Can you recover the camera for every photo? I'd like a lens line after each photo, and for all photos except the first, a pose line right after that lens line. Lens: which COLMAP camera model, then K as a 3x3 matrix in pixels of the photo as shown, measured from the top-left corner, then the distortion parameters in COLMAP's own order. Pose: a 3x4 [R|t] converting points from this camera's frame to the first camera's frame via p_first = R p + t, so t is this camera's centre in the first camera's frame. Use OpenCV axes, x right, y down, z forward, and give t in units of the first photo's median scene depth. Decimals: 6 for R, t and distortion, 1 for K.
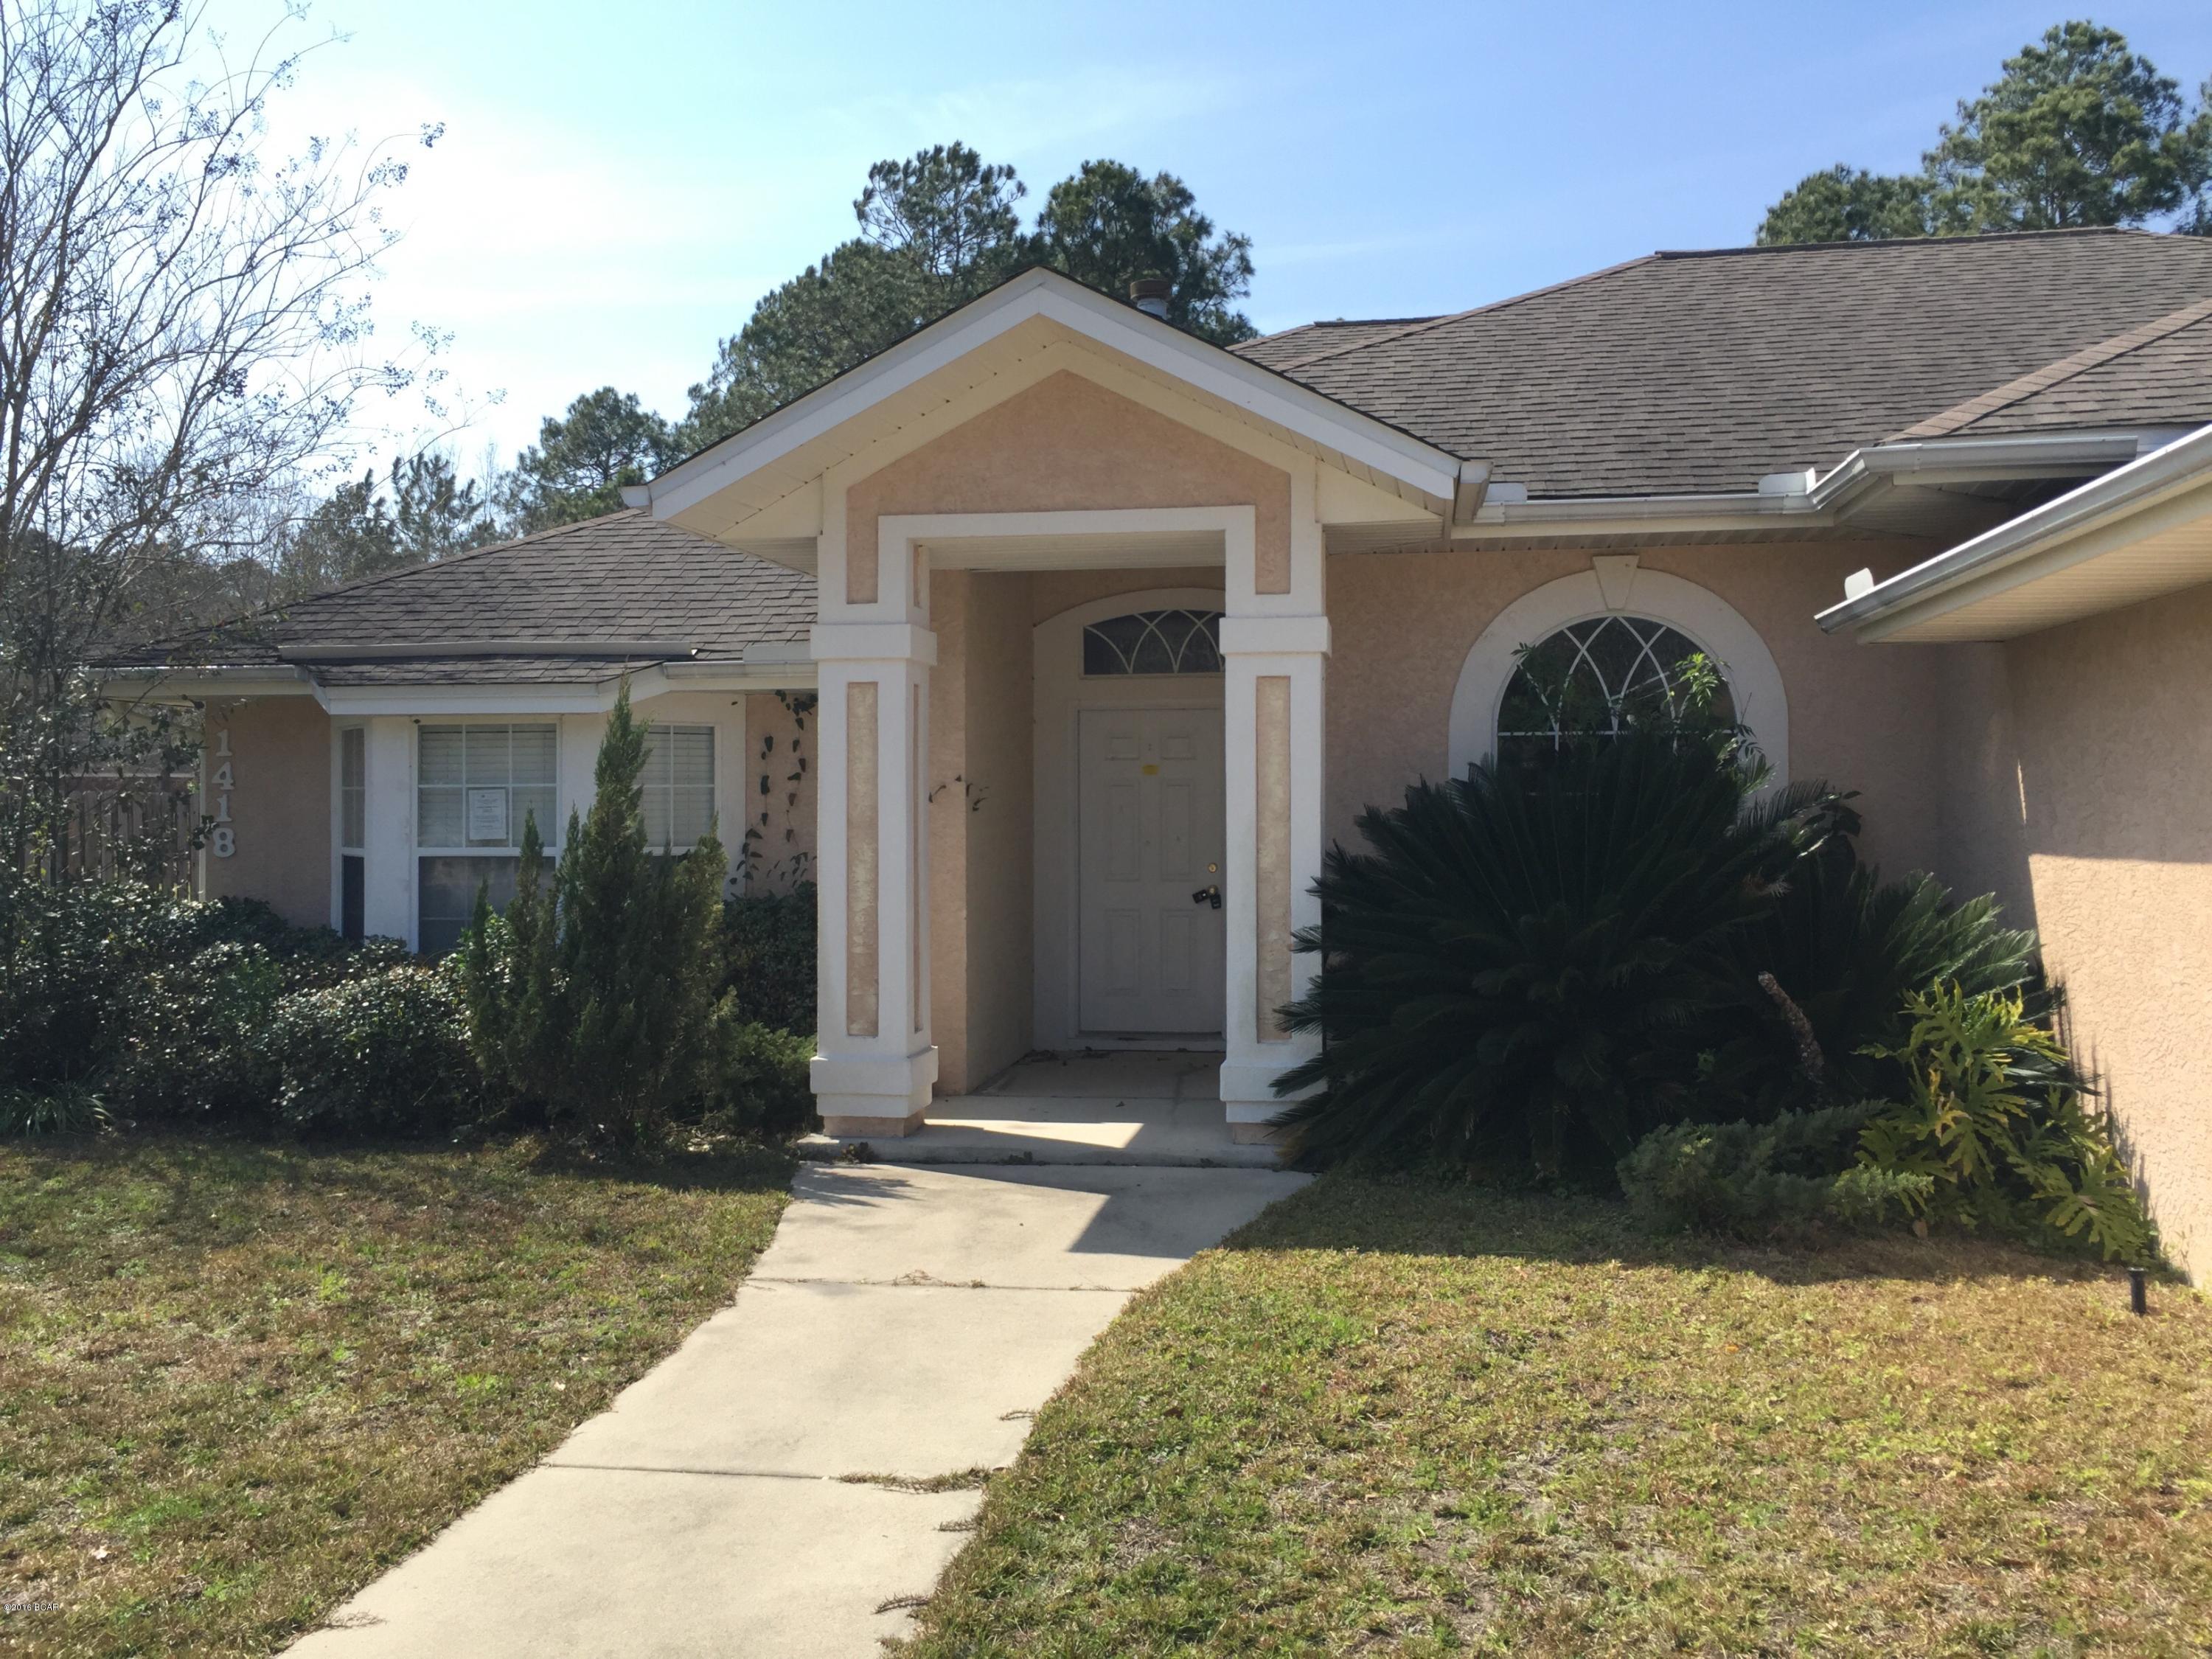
lens RADIAL K [[1888.6, 0, 1102.4], [0, 1888.6, 793.2], [0, 0, 1]] dist [0.089043, -0.112300]
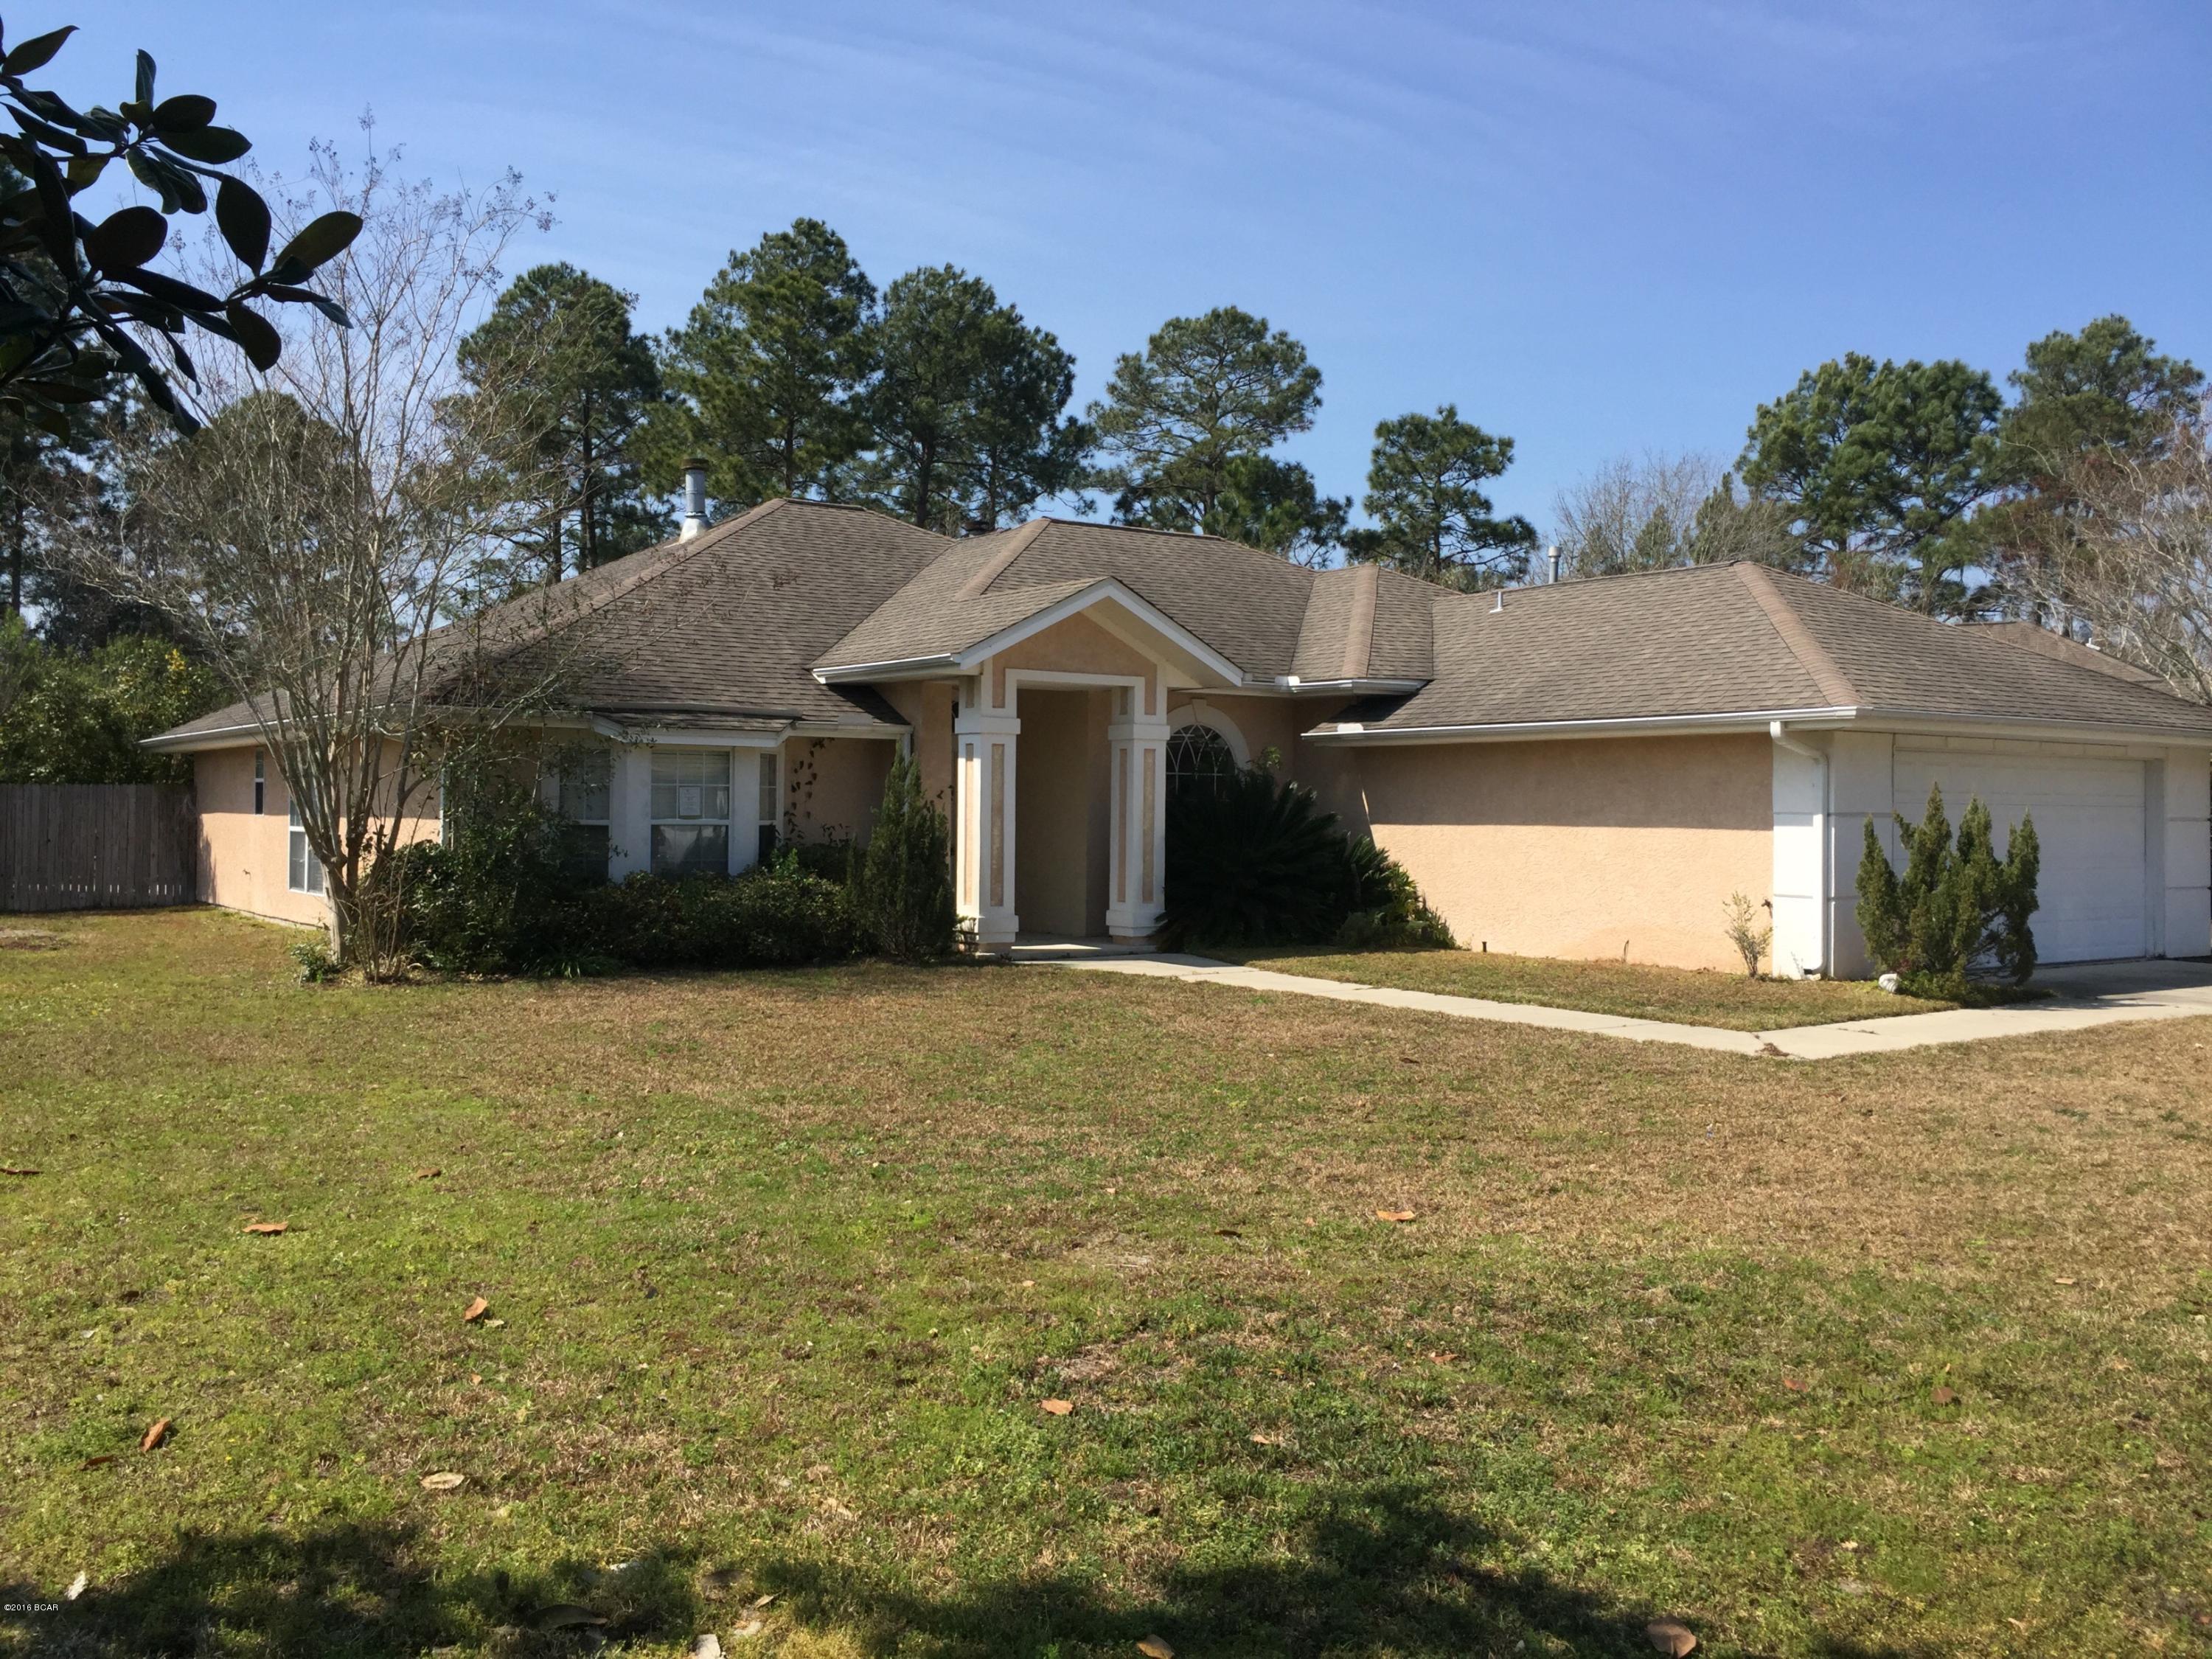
lens RADIAL K [[1904.8, 0, 1121.6], [0, 1904.8, 757.4], [0, 0, 1]] dist [0.099413, 0.001925]
pose [[0.710346, 0.030464, 0.703193, -1.556536], [-0.017129, 0.999515, -0.025998, 0.011812], [-0.703644, 0.006422, 0.710524, -0.657948]]
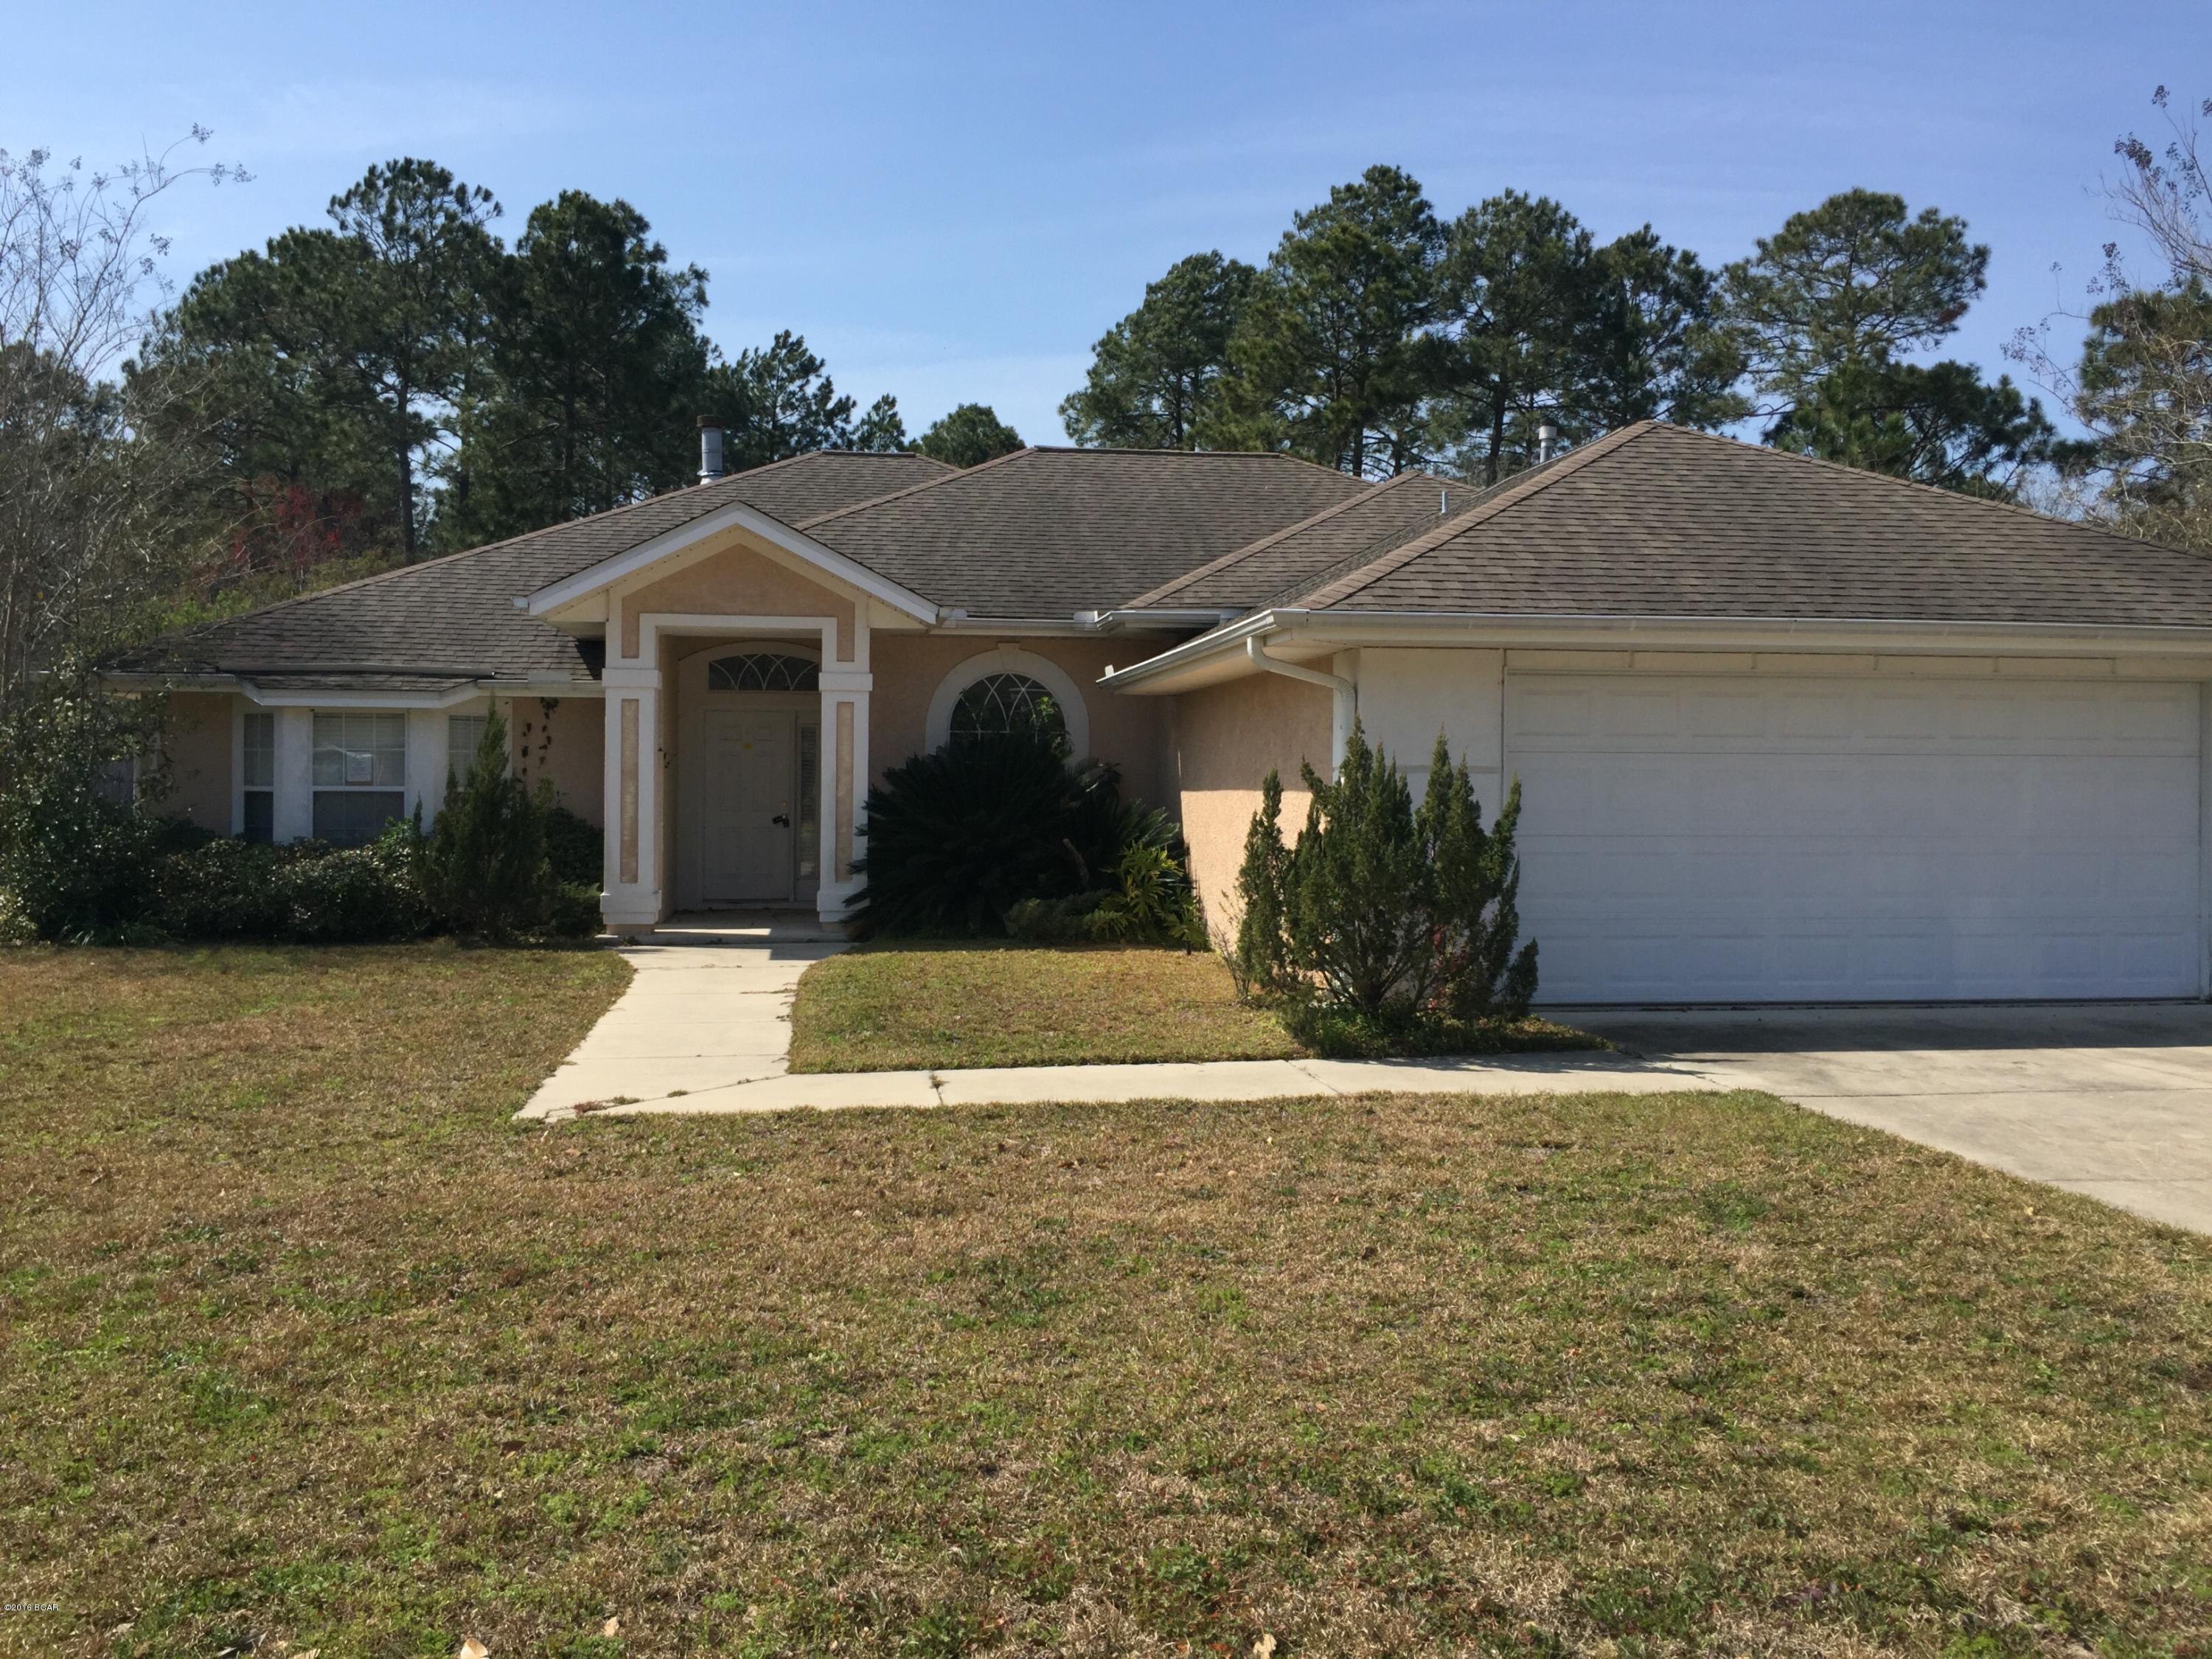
lens RADIAL K [[1888.6, 0, 1102.4], [0, 1888.6, 793.2], [0, 0, 1]] dist [0.089043, -0.112300]
pose [[0.953442, 0.008040, 0.301470, -0.247263], [-0.011684, 0.999879, 0.010285, 0.011615], [-0.301351, -0.013329, 0.953420, -0.979040]]
